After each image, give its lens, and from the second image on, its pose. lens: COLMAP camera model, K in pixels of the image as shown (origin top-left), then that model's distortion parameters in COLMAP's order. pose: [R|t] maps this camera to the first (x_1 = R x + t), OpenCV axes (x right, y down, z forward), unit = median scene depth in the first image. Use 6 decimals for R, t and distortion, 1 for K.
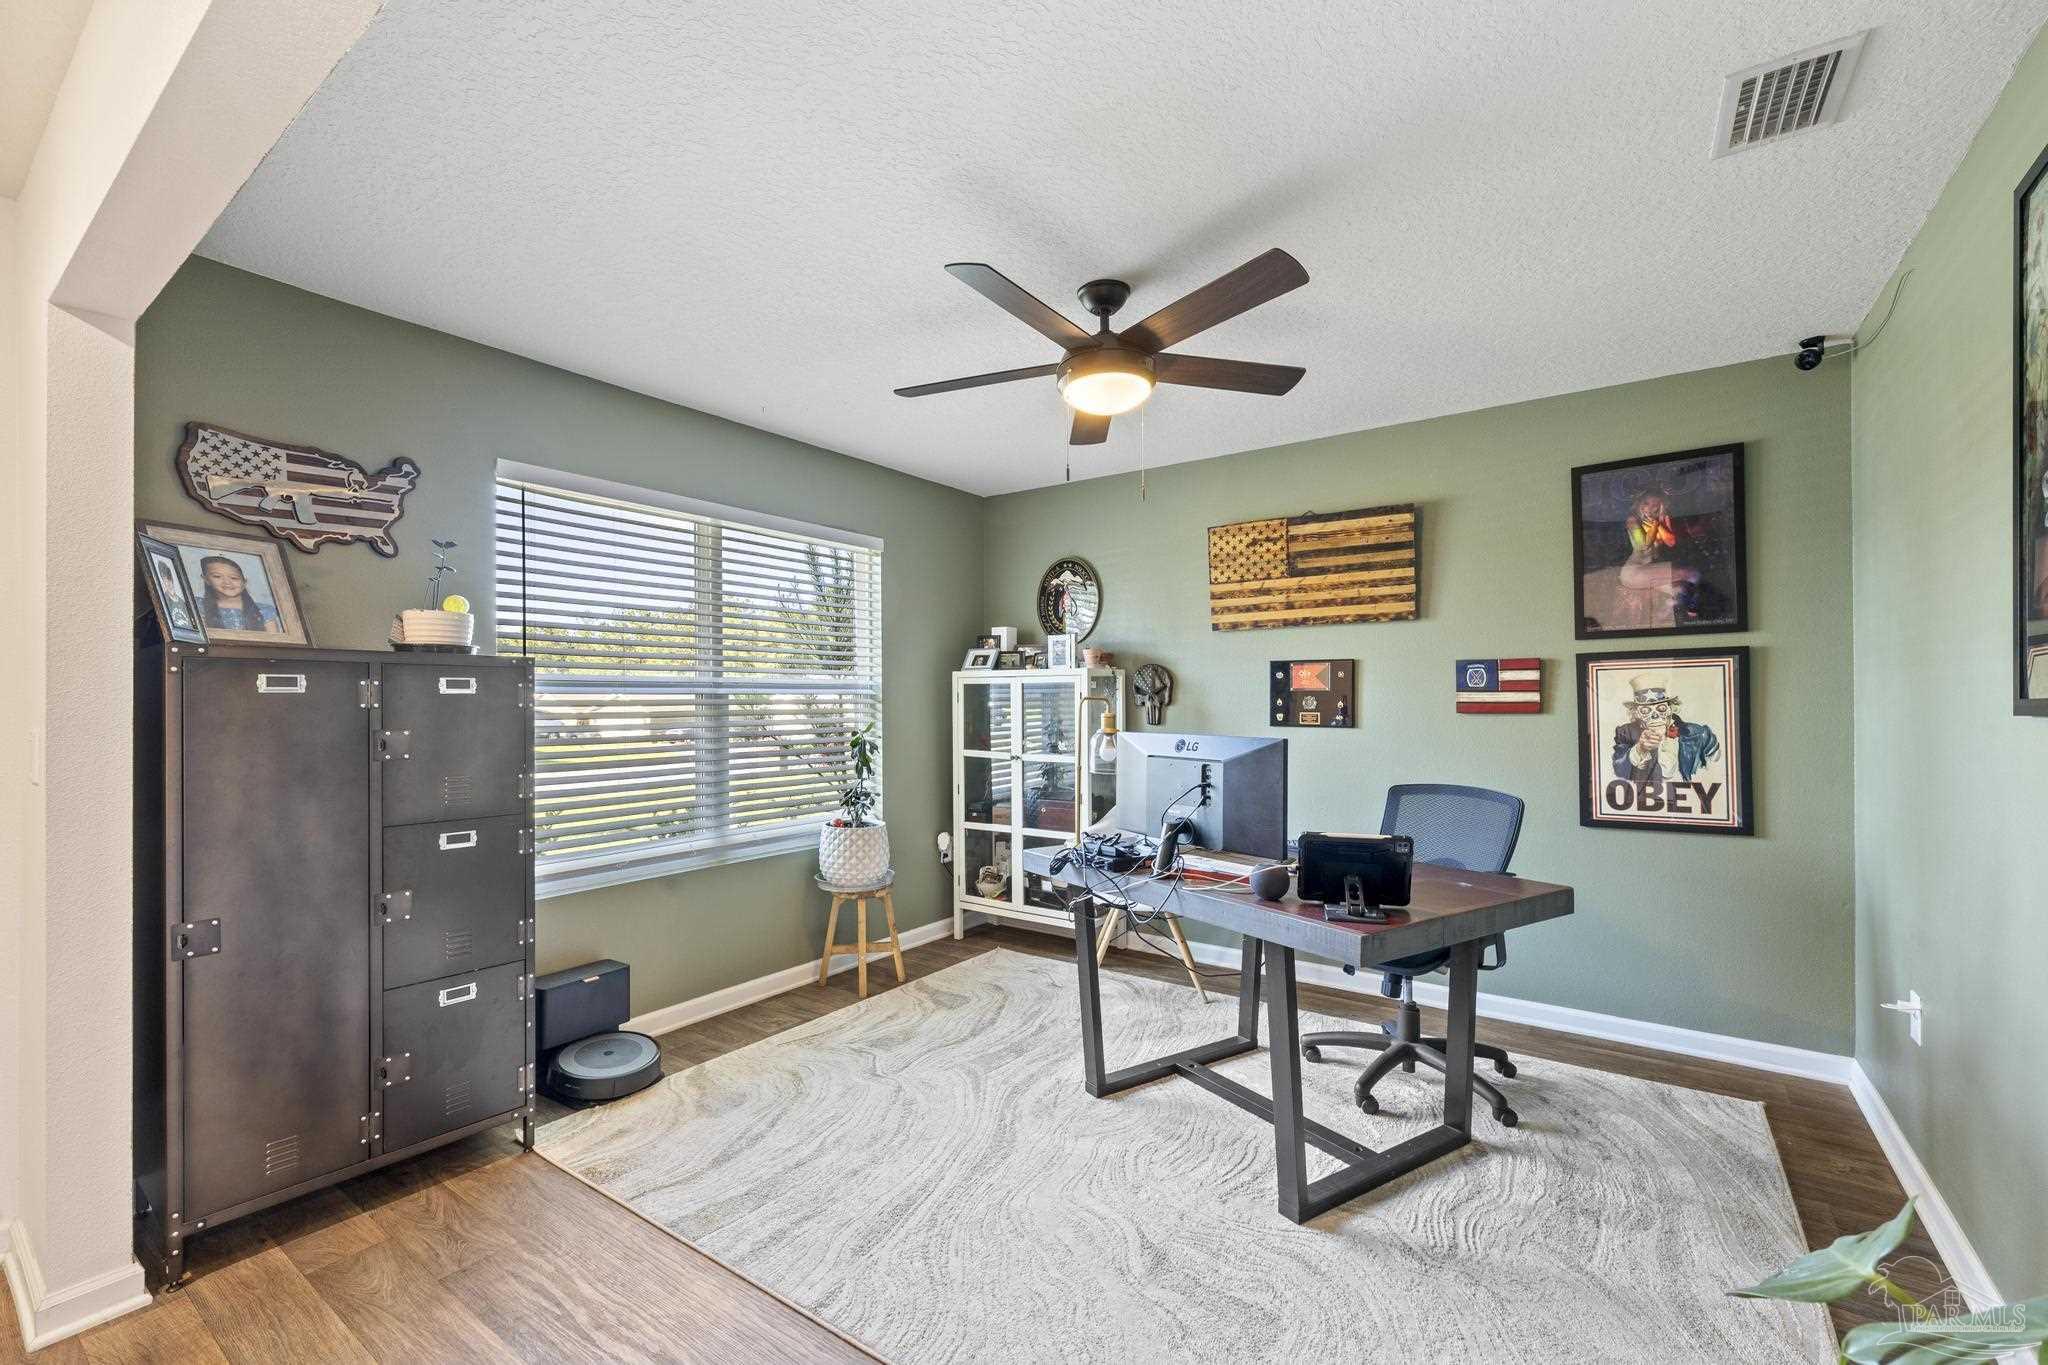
lens RADIAL K [[872.8, 0, 1021.2], [0, 872.8, 700.0], [0, 0, 1]] dist [0.005585, -0.001435]
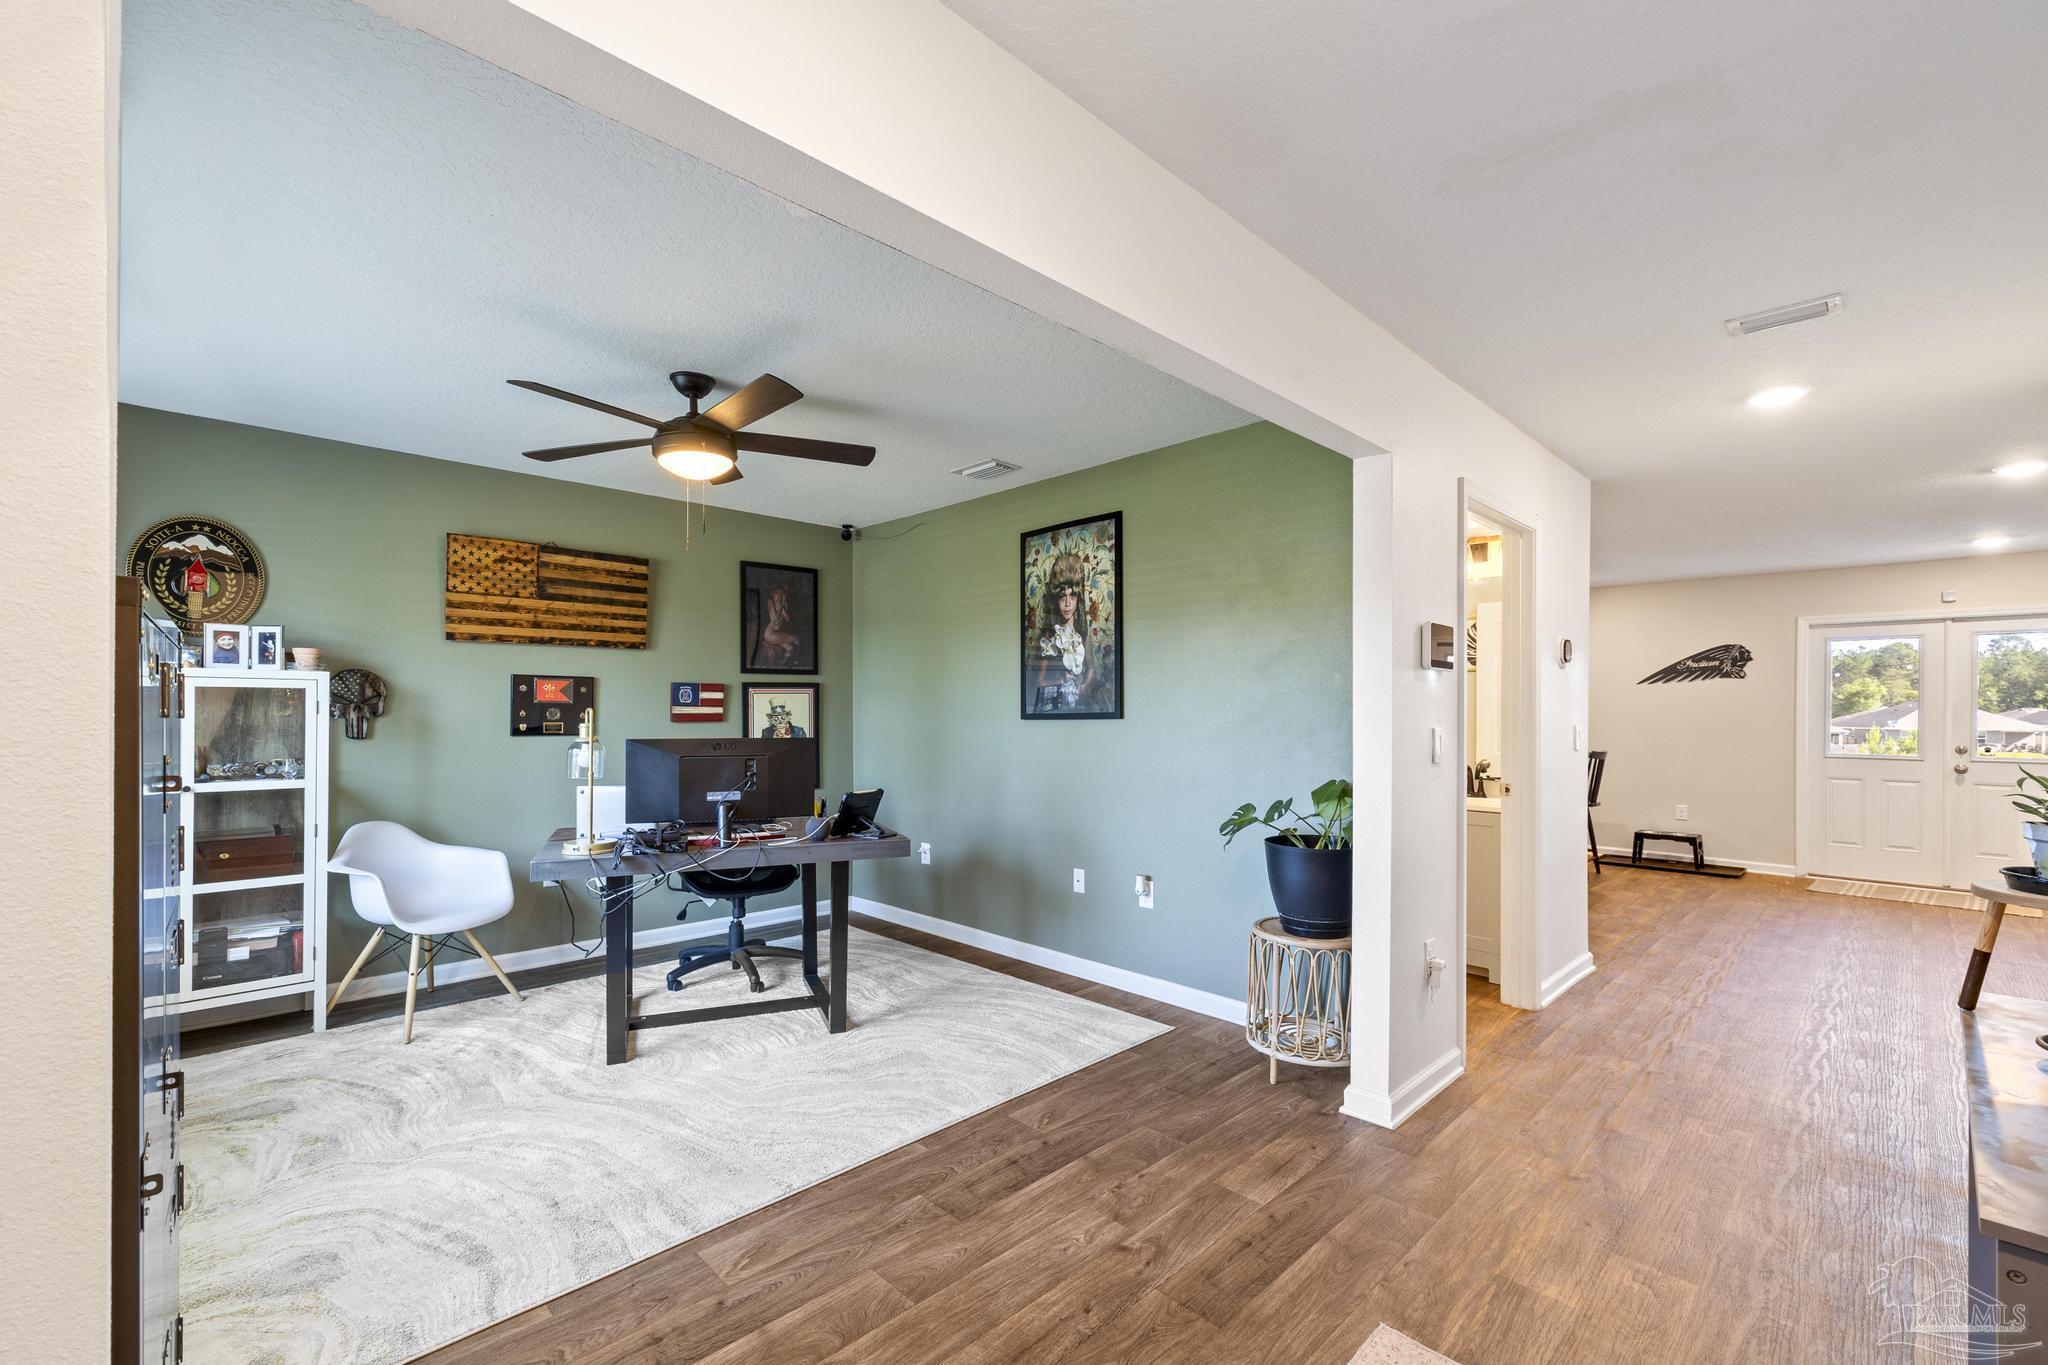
lens RADIAL K [[872.8, 0, 1056.2], [0, 872.8, 678.2], [0, 0, 1]] dist [0.005585, -0.001435]
pose [[0.144511, 0.045490, 0.988457, -0.796386], [-0.001108, 0.998949, -0.045811, 0.009590], [-0.989503, 0.005525, 0.144409, 0.235621]]
